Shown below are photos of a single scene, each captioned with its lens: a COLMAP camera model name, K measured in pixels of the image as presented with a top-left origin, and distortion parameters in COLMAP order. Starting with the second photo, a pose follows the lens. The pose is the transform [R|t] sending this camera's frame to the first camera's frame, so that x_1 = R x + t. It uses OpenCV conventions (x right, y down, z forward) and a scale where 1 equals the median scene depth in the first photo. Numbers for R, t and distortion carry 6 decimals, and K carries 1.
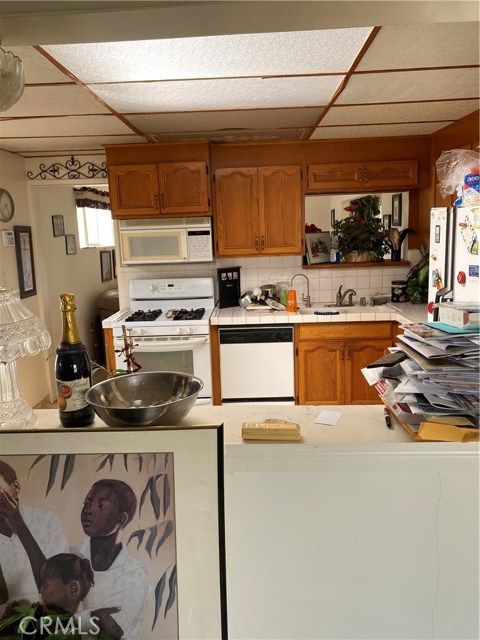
lens RADIAL K [[482.7, 0, 240.4], [0, 482.7, 316.1], [0, 0, 1]] dist [0.022800, -0.039332]
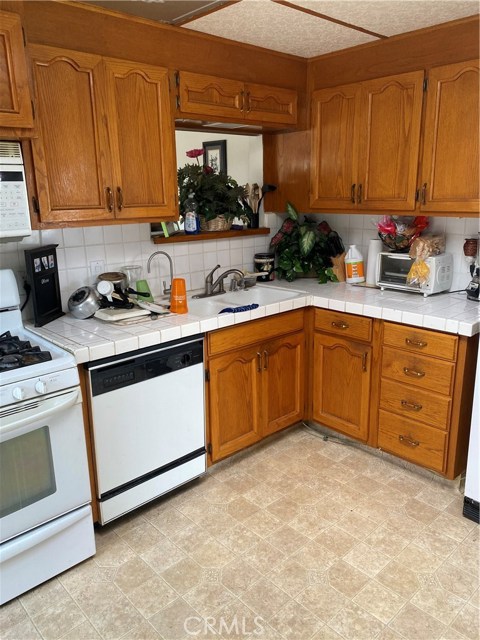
lens RADIAL K [[482.7, 0, 240.4], [0, 482.7, 316.1], [0, 0, 1]] dist [0.022800, -0.039332]
pose [[0.712693, -0.150658, 0.685107, -0.259547], [0.114953, 0.988545, 0.097804, -0.056756], [-0.691993, 0.009051, 0.721847, 0.499677]]
